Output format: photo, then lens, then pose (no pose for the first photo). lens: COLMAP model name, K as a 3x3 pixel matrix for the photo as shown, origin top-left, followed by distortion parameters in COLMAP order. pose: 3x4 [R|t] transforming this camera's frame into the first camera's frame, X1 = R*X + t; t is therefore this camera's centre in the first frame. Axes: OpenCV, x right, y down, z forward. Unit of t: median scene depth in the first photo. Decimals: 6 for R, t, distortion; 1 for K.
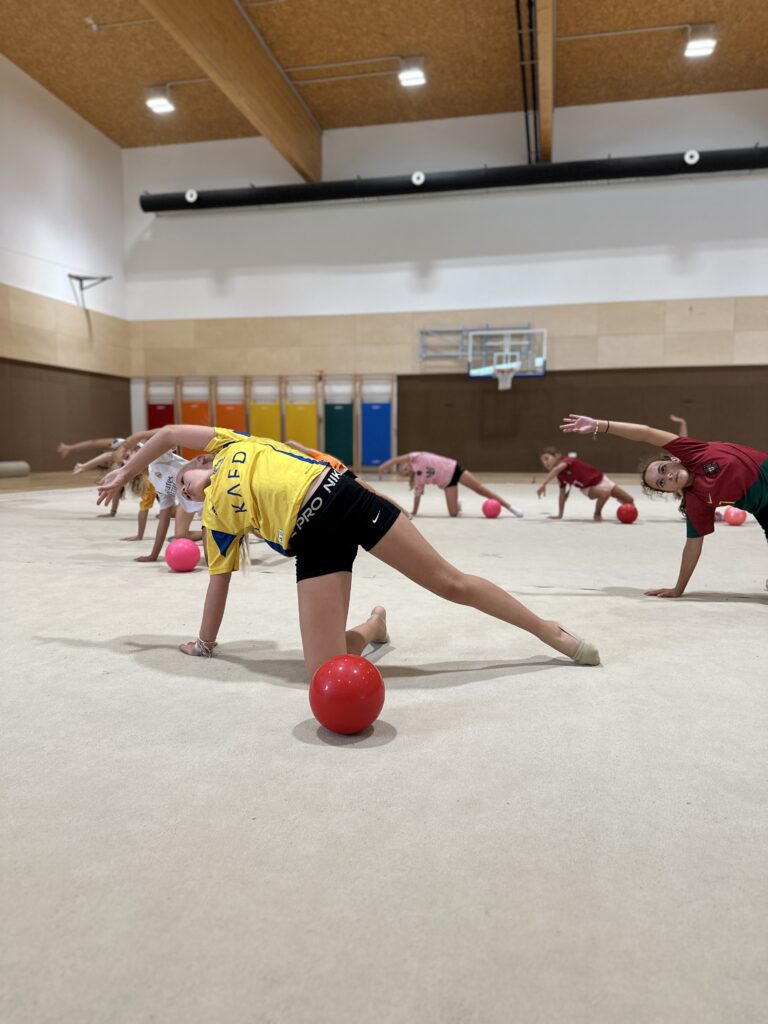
lens RADIAL K [[697.9, 0, 183.3], [0, 697.9, 505.5], [0, 0, 1]] dist [0.020548, -0.002083]
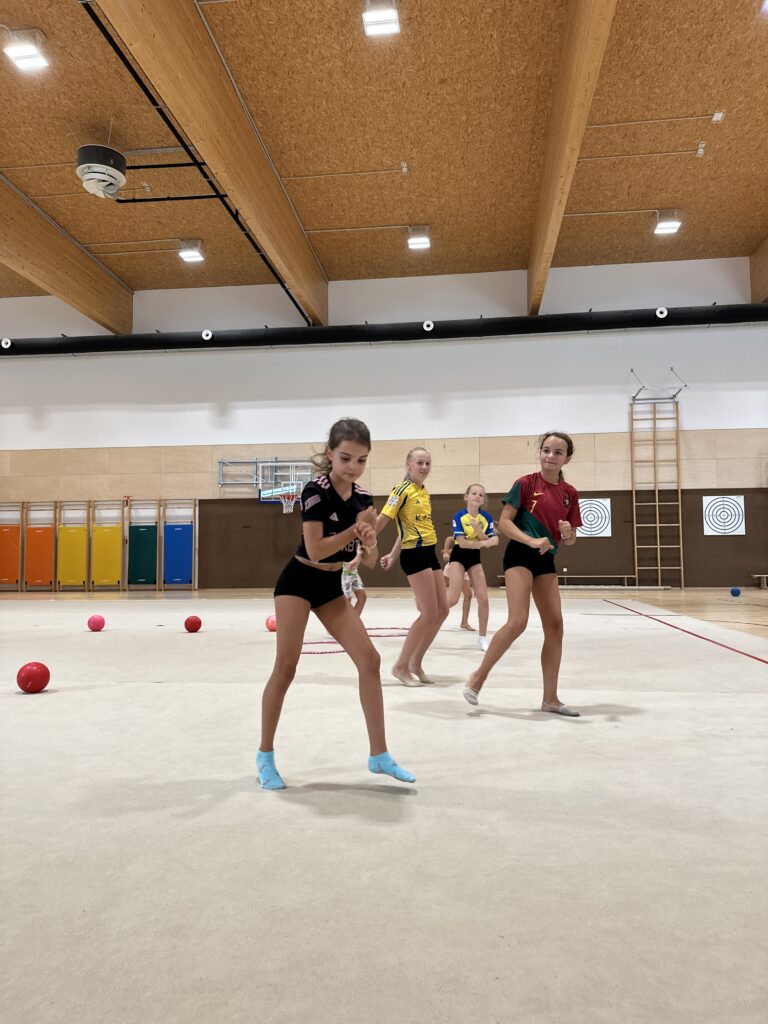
lens RADIAL K [[692.9, 0, 384.0], [0, 692.9, 512.0], [0, 0, 1]] dist [0.021503, -0.001295]
pose [[0.994603, -0.007898, 0.103453, 0.485218], [0.024370, 0.986986, -0.158950, 0.015747], [-0.100852, 0.160613, 0.981851, -0.114057]]
